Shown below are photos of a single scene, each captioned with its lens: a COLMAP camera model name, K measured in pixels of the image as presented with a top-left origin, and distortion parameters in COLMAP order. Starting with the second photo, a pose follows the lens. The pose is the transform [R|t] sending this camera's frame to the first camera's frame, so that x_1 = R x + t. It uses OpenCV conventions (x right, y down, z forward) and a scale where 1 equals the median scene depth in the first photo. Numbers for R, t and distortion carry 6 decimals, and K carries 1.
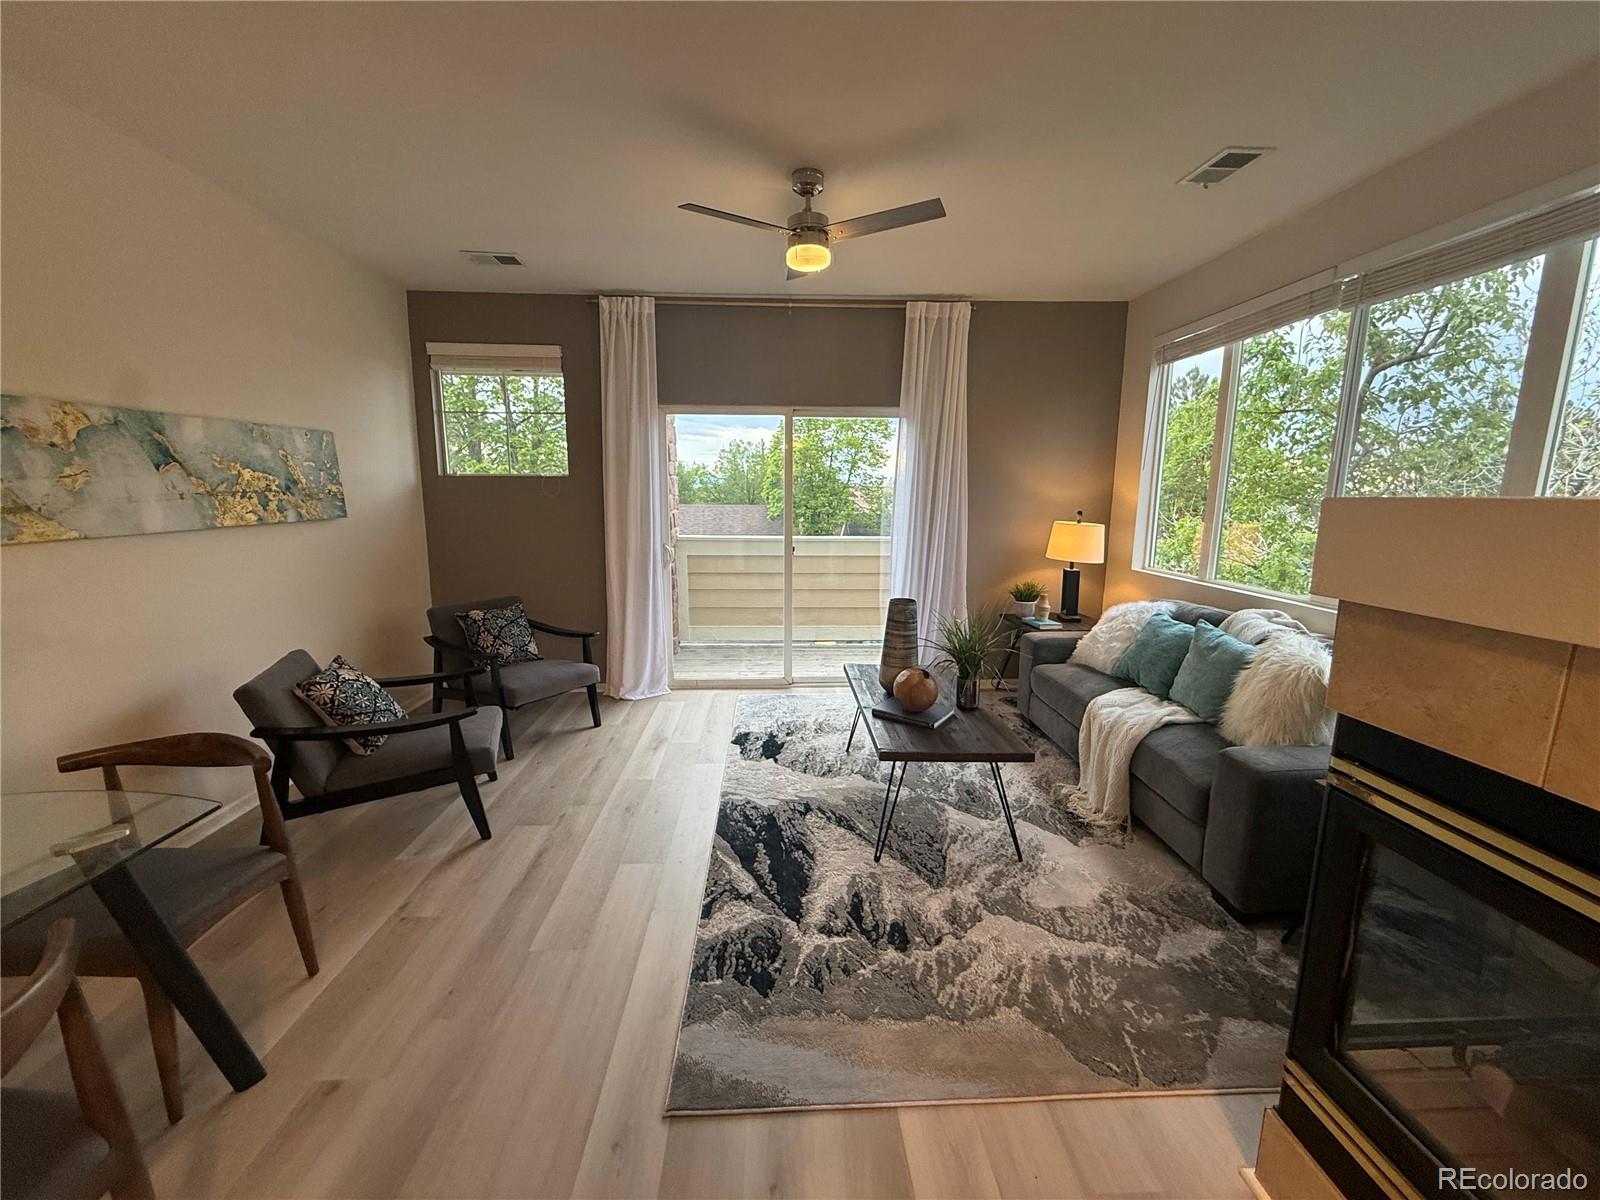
lens RADIAL K [[639.2, 0, 800.0], [0, 639.2, 600.0], [0, 0, 1]] dist [-0.000749, 0.000120]
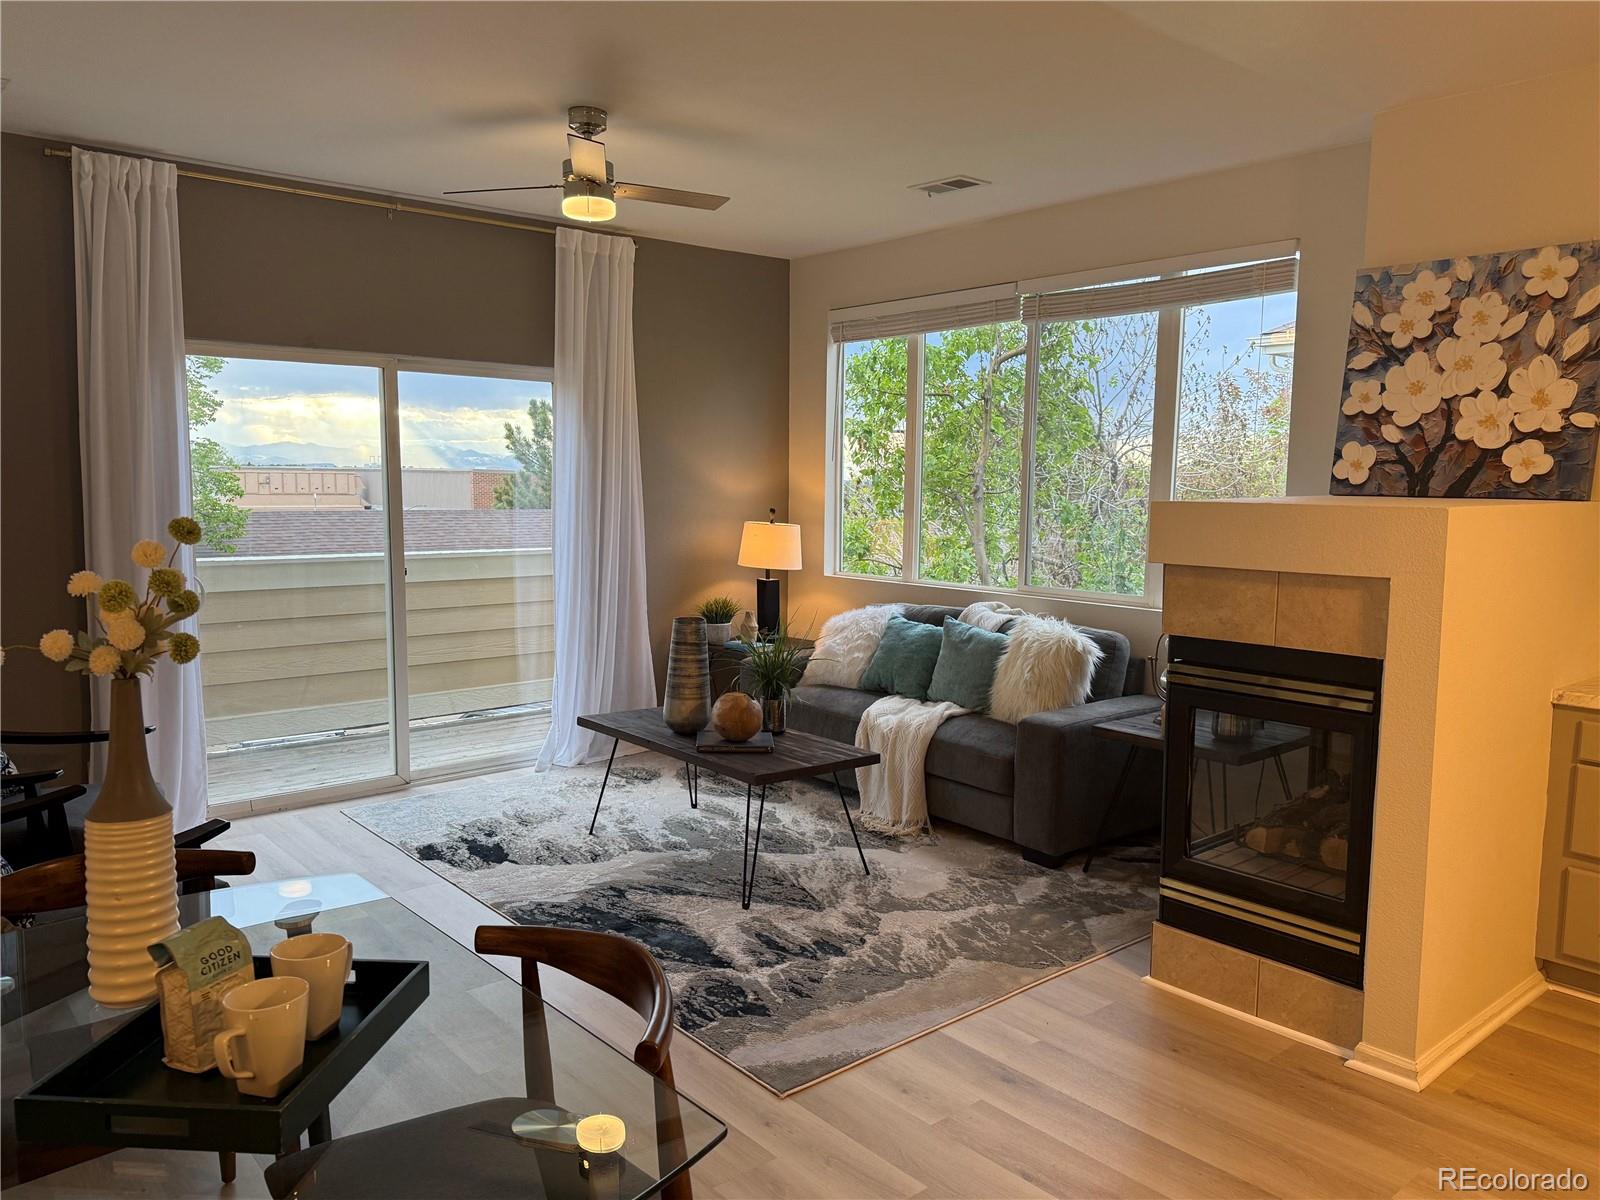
lens RADIAL K [[1155.8, 0, 806.9], [0, 1155.8, 599.8], [0, 0, 1]] dist [0.108089, -0.000846]
pose [[0.788566, -0.066272, 0.611368, -0.722684], [0.100387, 0.994713, -0.021657, 0.025961], [-0.606701, 0.078452, 0.791050, -0.335655]]
